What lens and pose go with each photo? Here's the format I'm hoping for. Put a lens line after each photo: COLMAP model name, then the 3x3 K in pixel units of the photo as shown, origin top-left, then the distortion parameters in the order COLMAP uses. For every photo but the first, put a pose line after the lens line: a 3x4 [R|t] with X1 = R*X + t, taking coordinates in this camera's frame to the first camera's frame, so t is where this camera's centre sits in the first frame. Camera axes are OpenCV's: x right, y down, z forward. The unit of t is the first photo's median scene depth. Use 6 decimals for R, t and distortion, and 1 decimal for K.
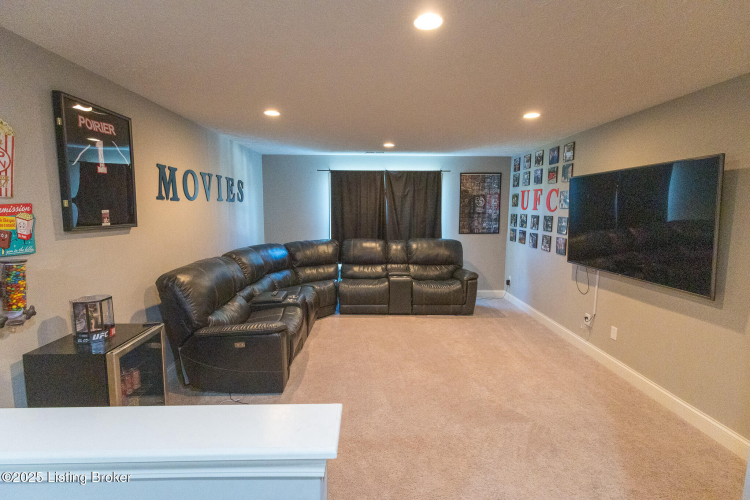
lens RADIAL K [[342.0, 0, 367.4], [0, 342.0, 250.1], [0, 0, 1]] dist [0.002492, 0.000746]
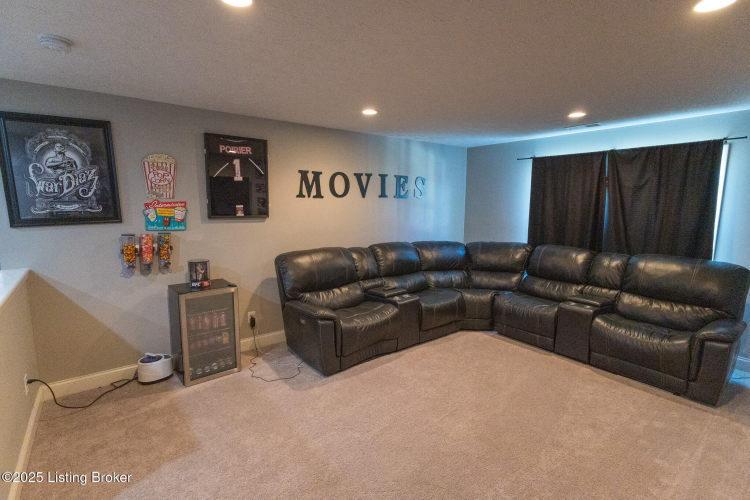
lens RADIAL K [[347.5, 0, 365.5], [0, 347.5, 248.0], [0, 0, 1]] dist [0.002059, 0.000805]
pose [[0.624001, 0.104039, -0.774467, 0.417619], [-0.099116, 0.993630, 0.053622, -0.036715], [0.775112, 0.043302, 0.630338, 0.257945]]
